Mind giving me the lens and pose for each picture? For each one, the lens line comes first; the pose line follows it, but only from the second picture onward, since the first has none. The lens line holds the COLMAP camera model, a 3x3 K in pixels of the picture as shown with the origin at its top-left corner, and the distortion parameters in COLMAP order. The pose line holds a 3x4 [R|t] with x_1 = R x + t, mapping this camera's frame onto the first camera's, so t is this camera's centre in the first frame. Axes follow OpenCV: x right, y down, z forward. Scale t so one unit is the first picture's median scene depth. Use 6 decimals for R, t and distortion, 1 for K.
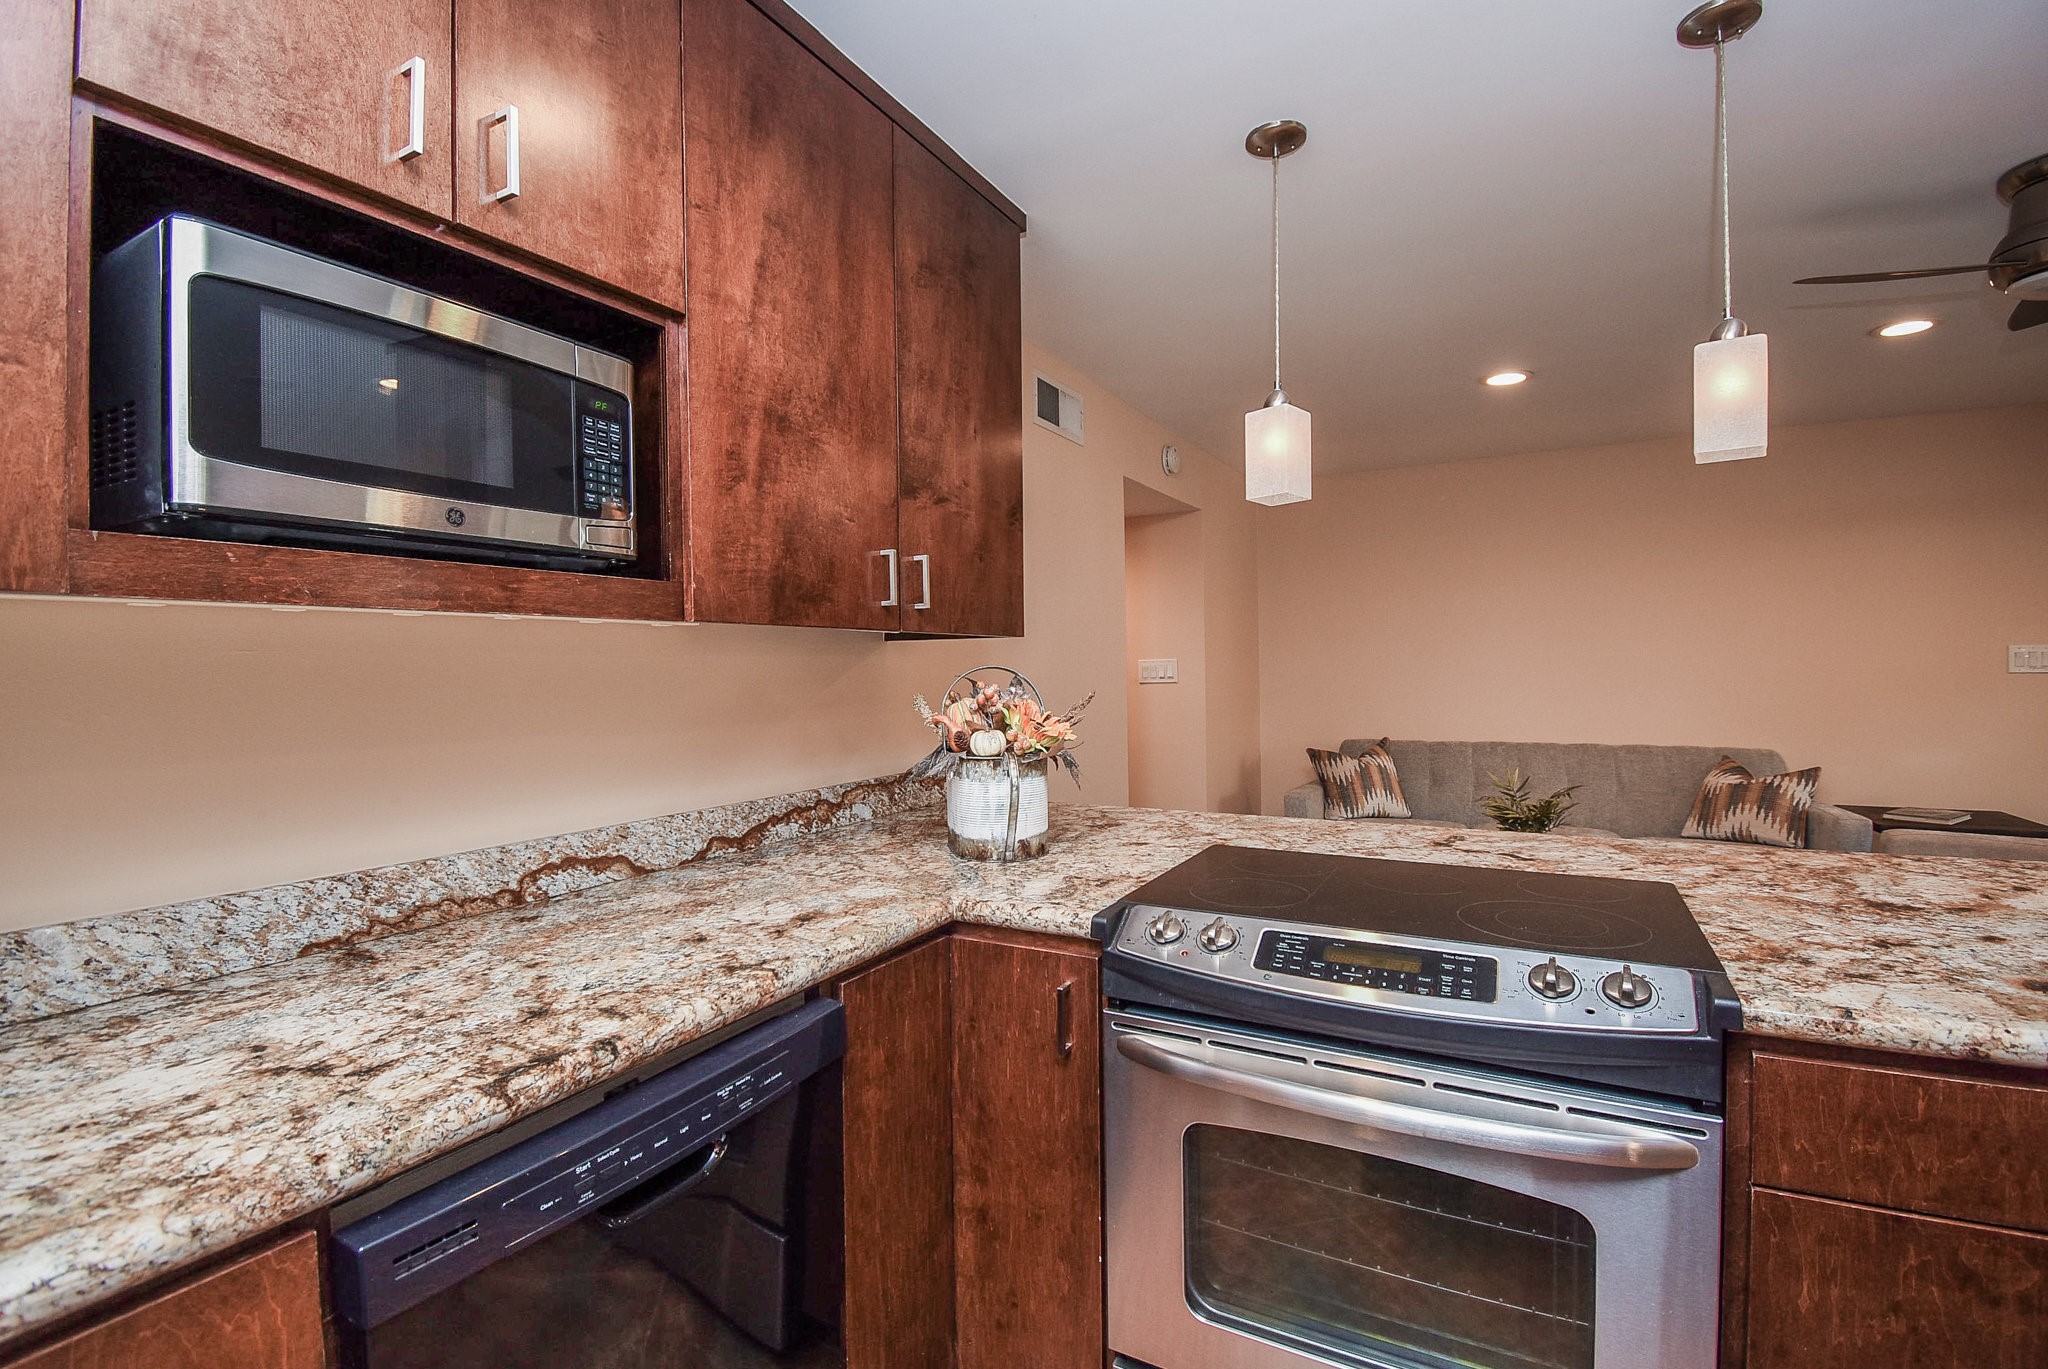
lens RADIAL K [[979.9, 0, 1021.3], [0, 979.9, 675.7], [0, 0, 1]] dist [-0.004334, -0.000411]
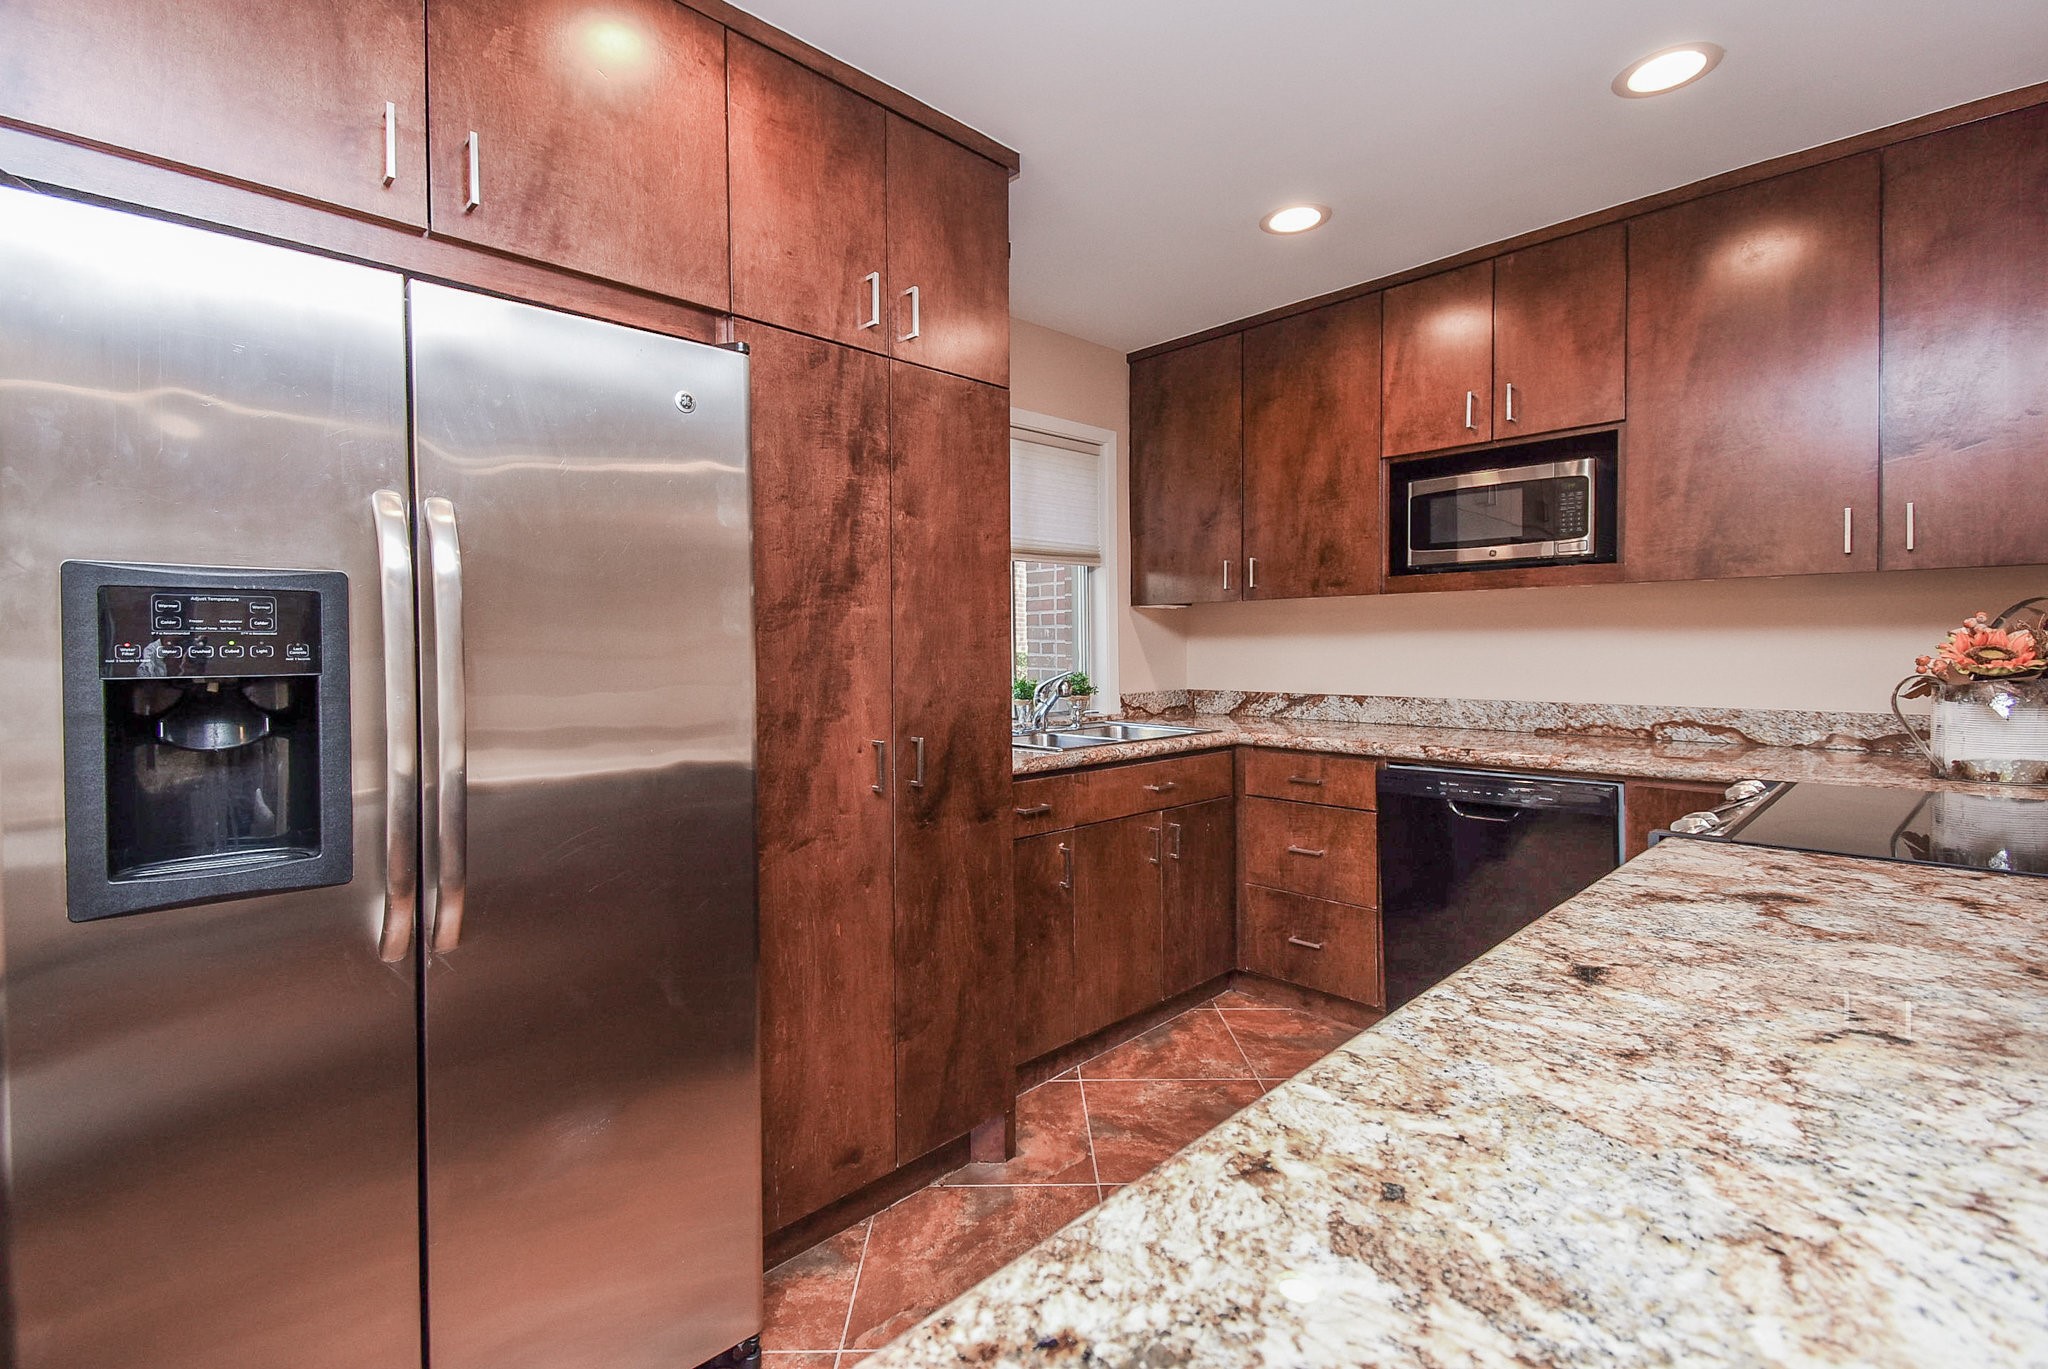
lens RADIAL K [[915.9, 0, 1074.9], [0, 915.9, 660.0], [0, 0, 1]] dist [-0.009684, -0.004117]
pose [[-0.279555, 0.019285, -0.959936, 1.594810], [-0.005545, 0.999749, 0.021700, 0.057968], [0.960114, 0.011390, -0.279378, 0.474411]]
